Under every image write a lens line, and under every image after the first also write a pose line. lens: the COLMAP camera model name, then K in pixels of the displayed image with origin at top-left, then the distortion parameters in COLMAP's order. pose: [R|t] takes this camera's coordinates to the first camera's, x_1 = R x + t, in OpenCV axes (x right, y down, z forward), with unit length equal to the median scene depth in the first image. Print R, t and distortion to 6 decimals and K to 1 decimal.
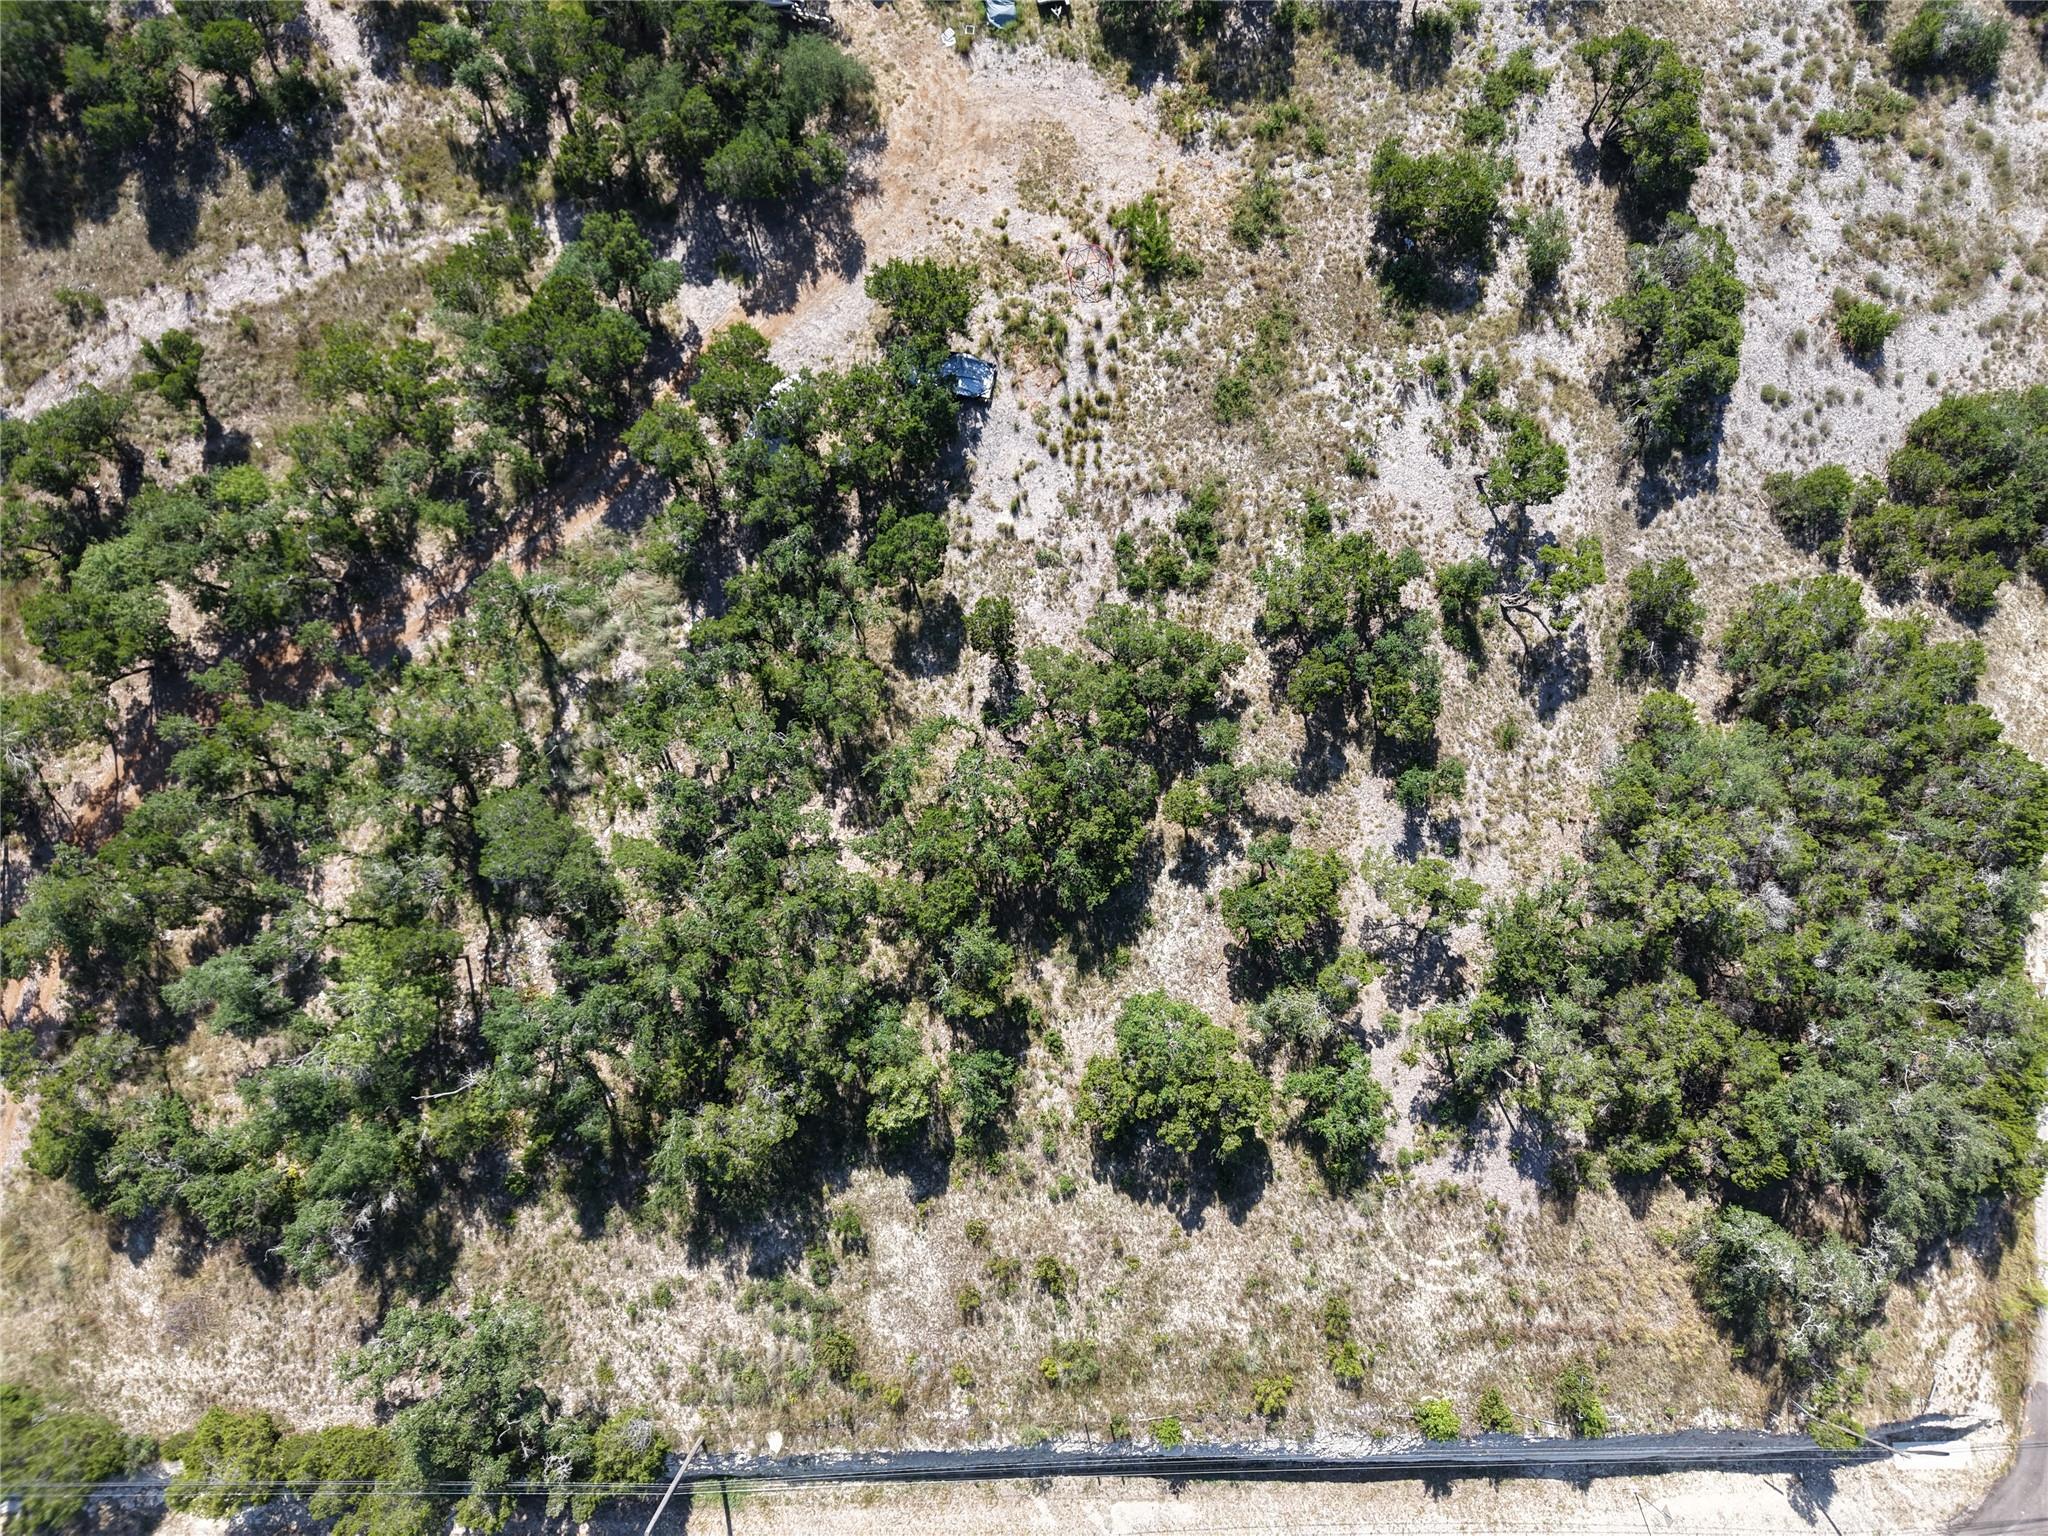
lens RADIAL K [[1364.7, 0, 1028.8], [0, 1364.7, 766.3], [0, 0, 1]] dist [0.012336, -0.010416]
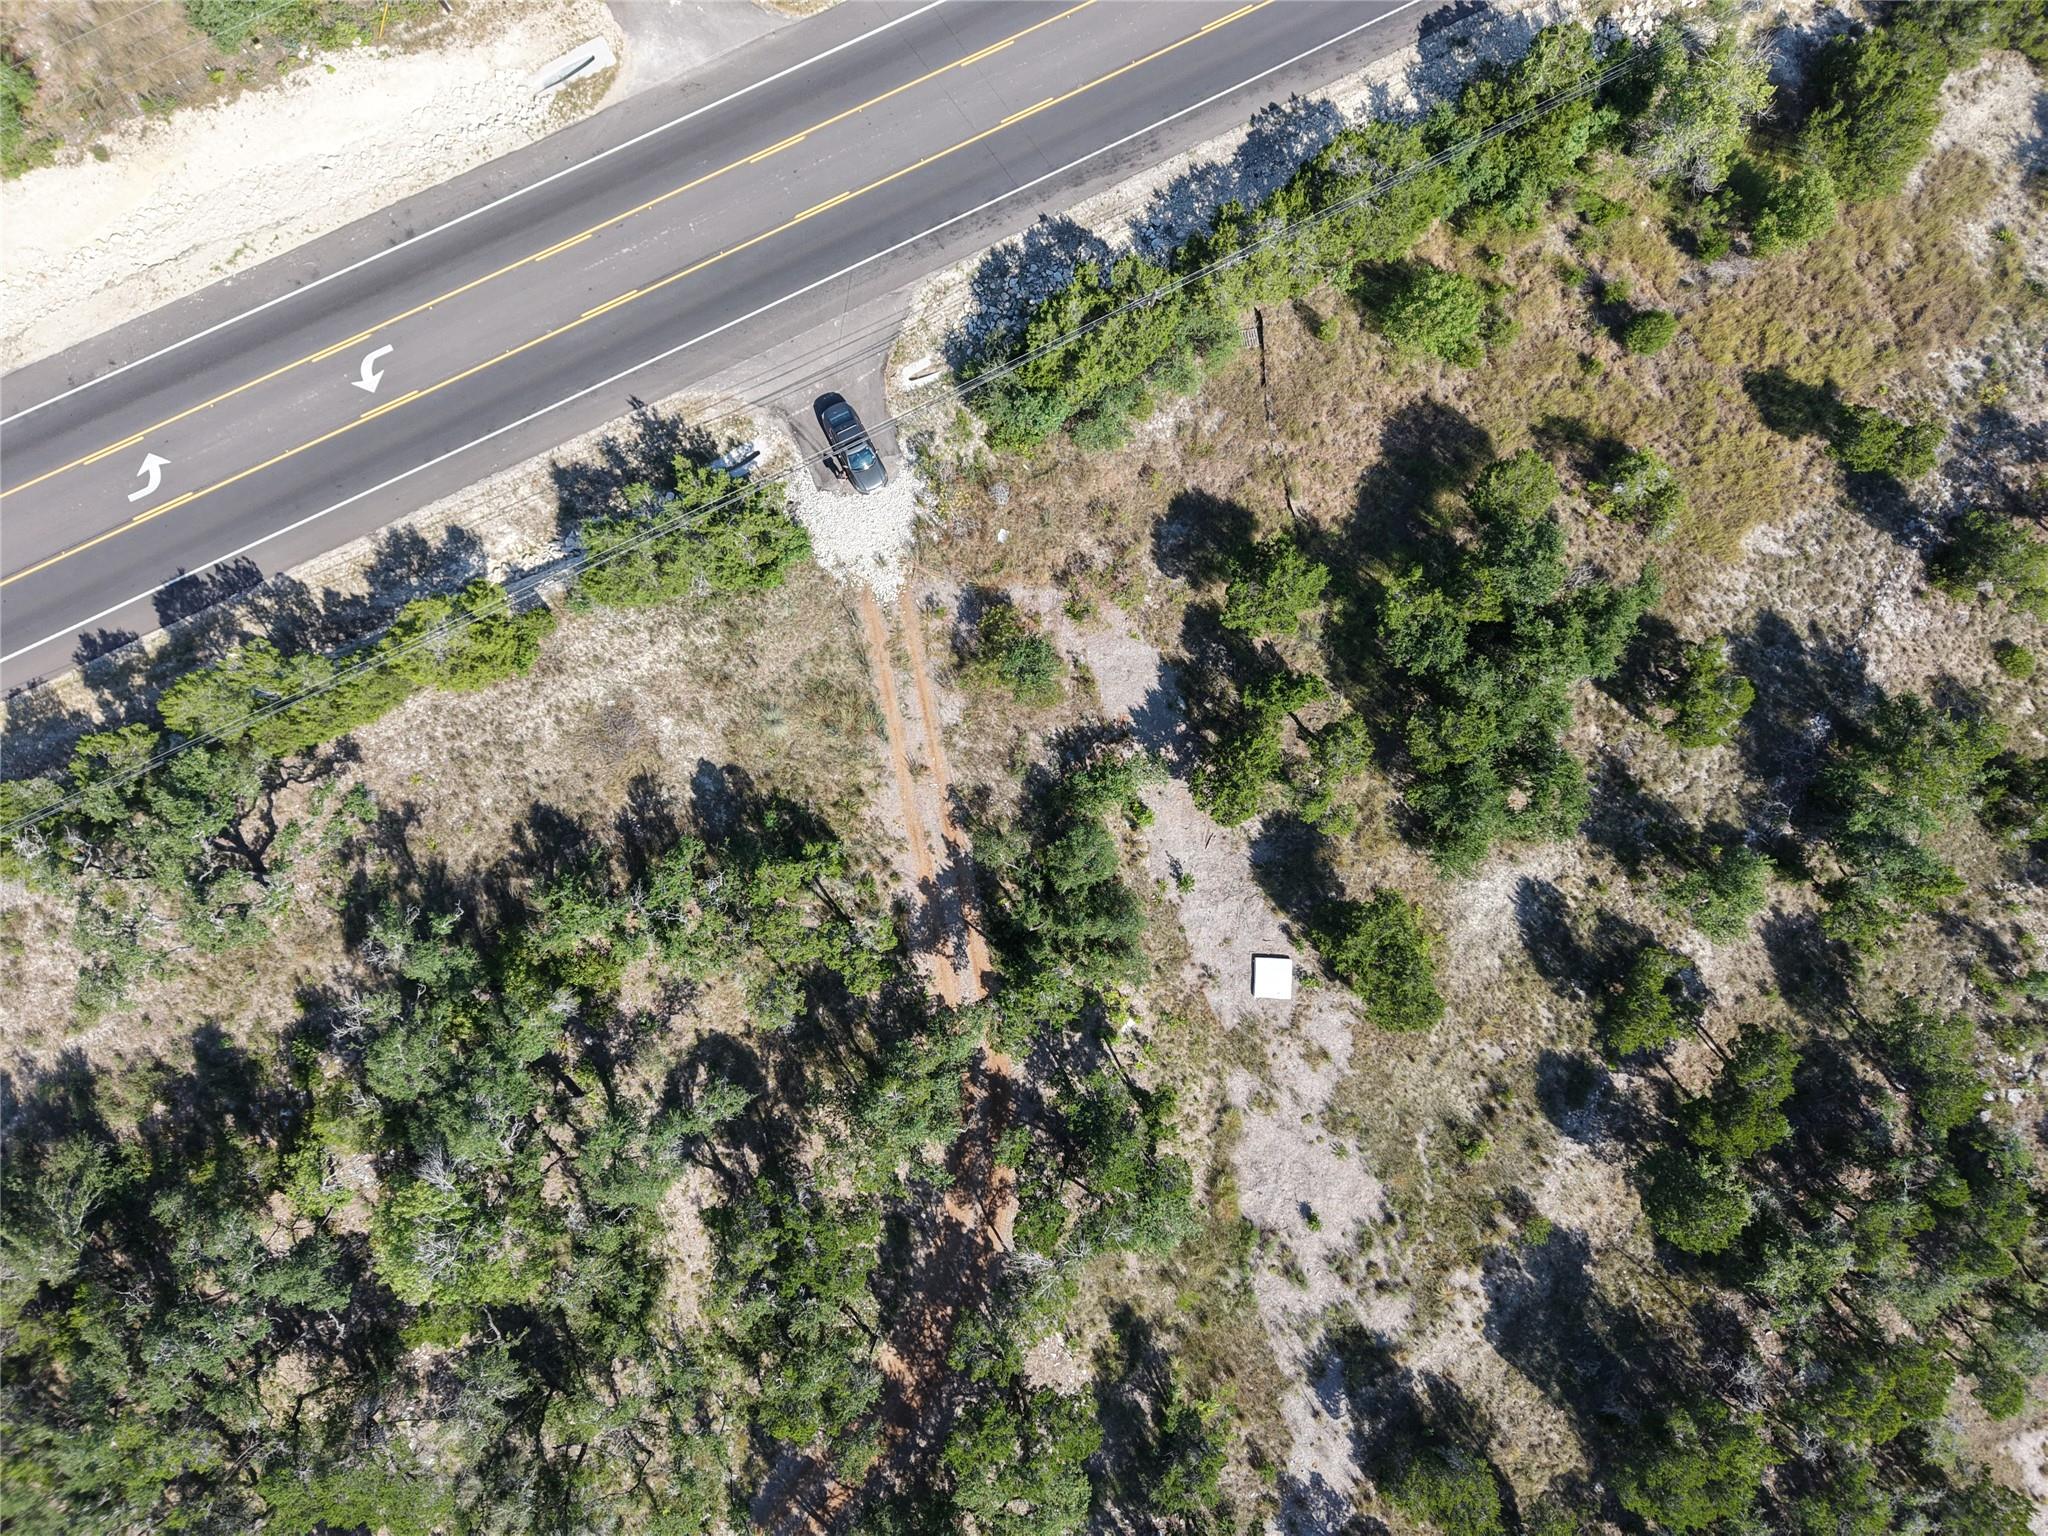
lens RADIAL K [[1354.9, 0, 1011.1], [0, 1354.9, 766.7], [0, 0, 1]] dist [0.030602, -0.031113]
pose [[-0.903933, 0.421890, -0.070097, -0.740833], [-0.427273, -0.897971, 0.105288, 0.173387], [-0.018525, 0.125124, 0.991968, 0.113062]]
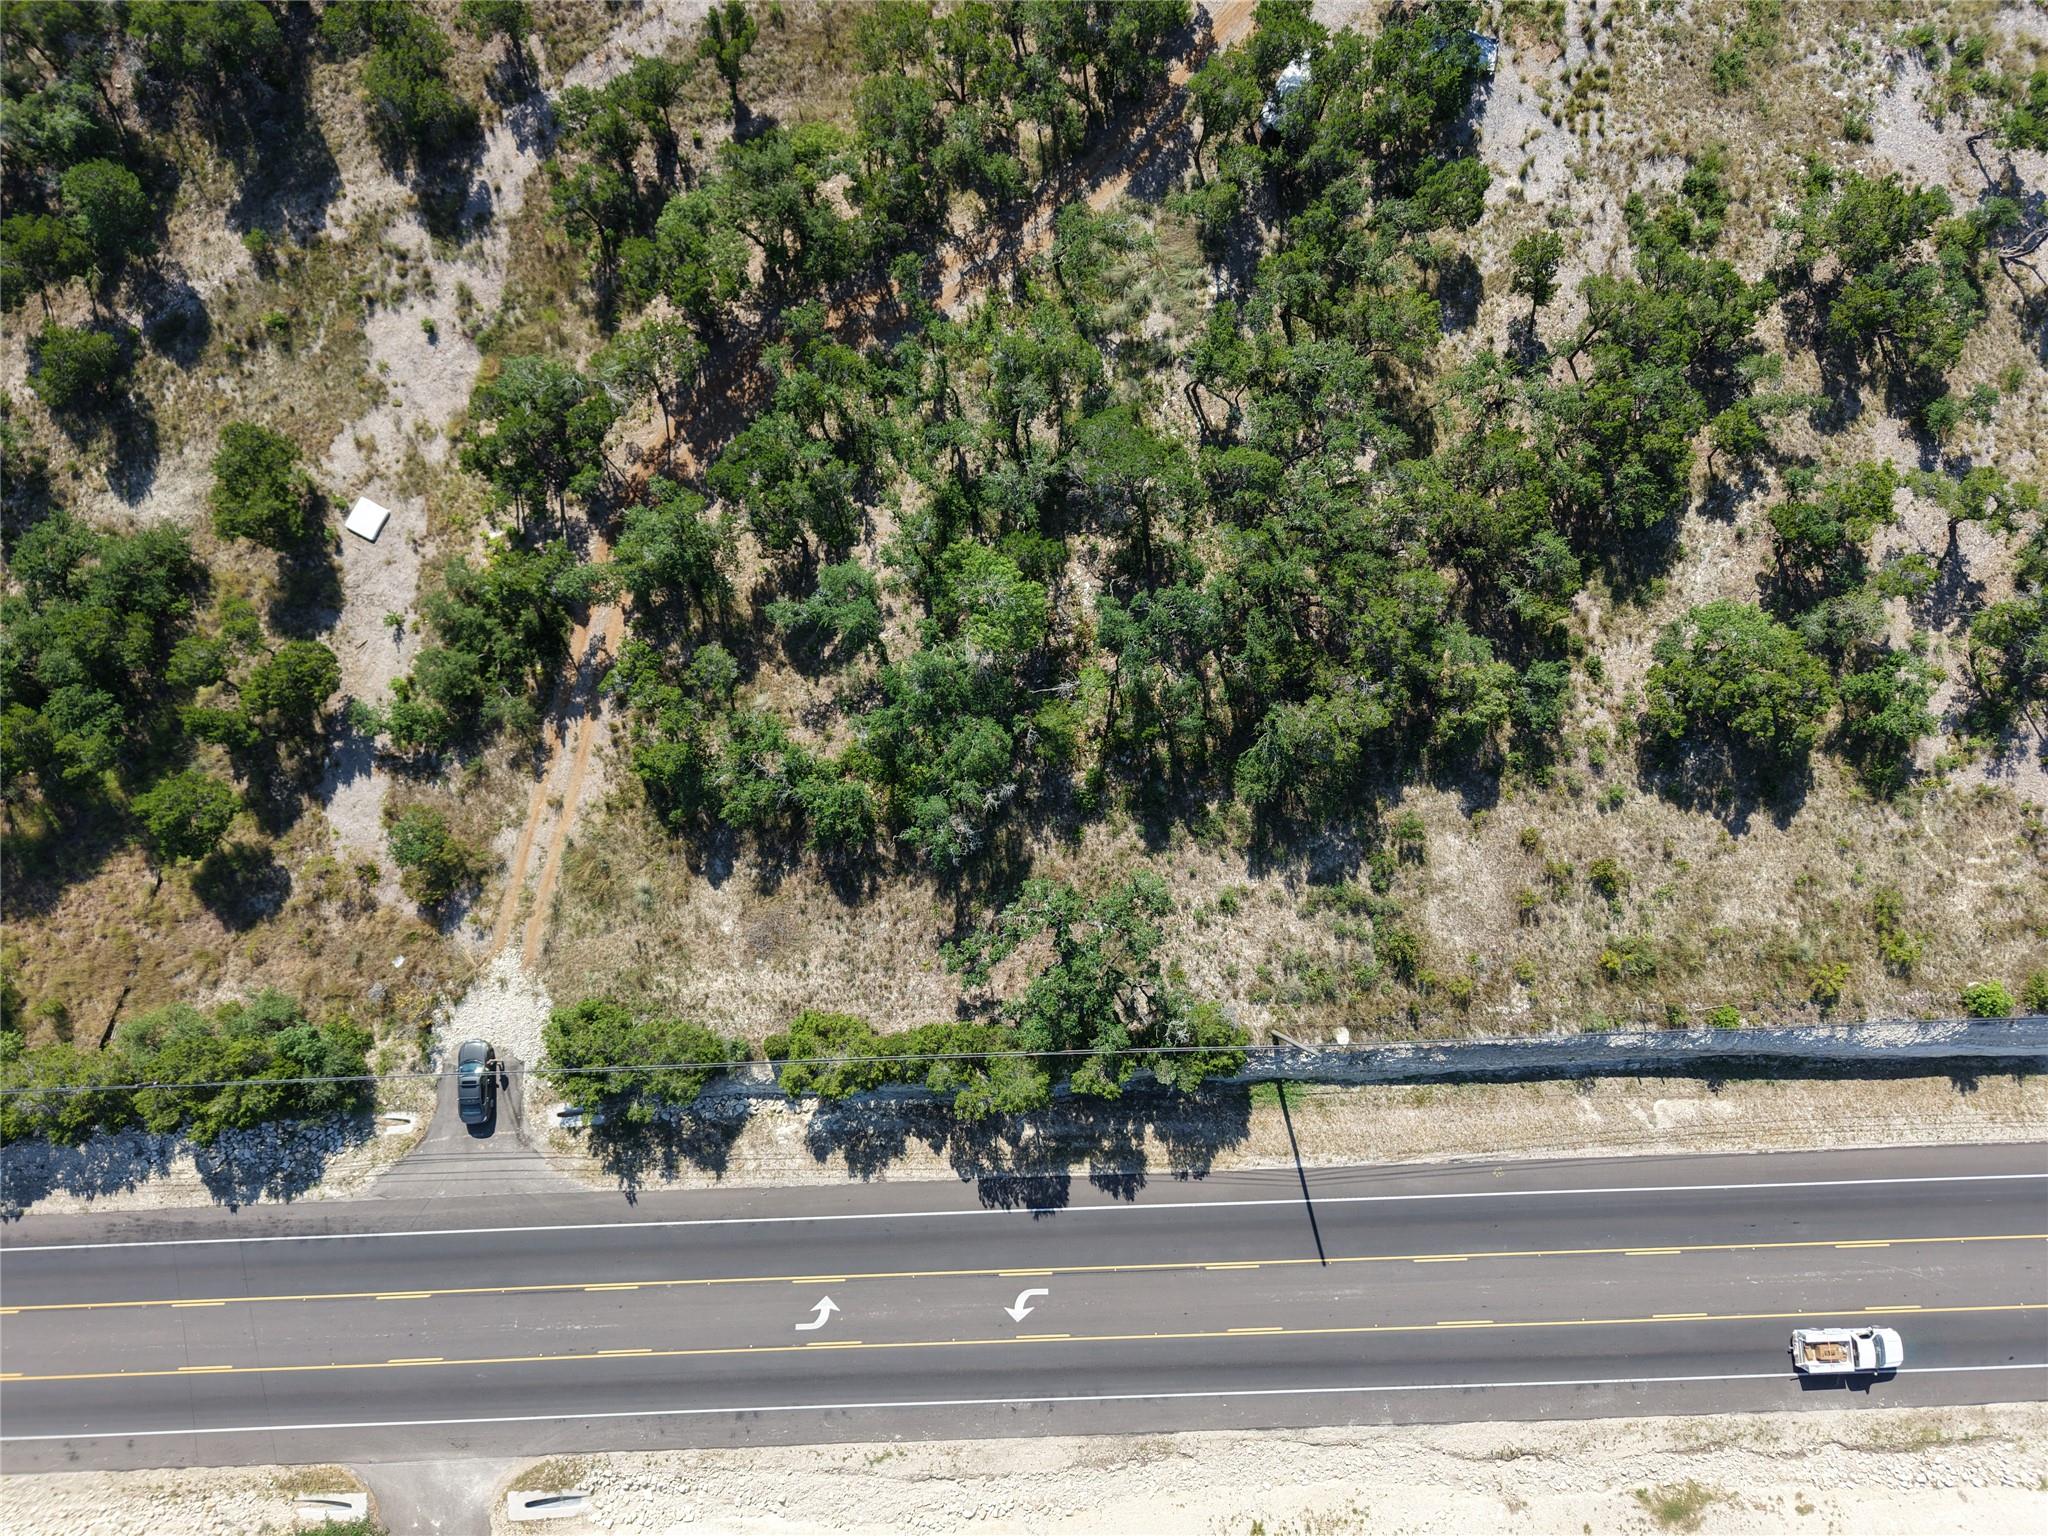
lens RADIAL K [[1373.1, 0, 1019.3], [0, 1373.1, 765.9], [0, 0, 1]] dist [0.015701, -0.013366]
pose [[0.999976, -0.005984, 0.003553, -0.404071], [0.005980, 0.999981, 0.001321, 0.260493], [-0.003560, -0.001300, 0.999993, -0.053605]]
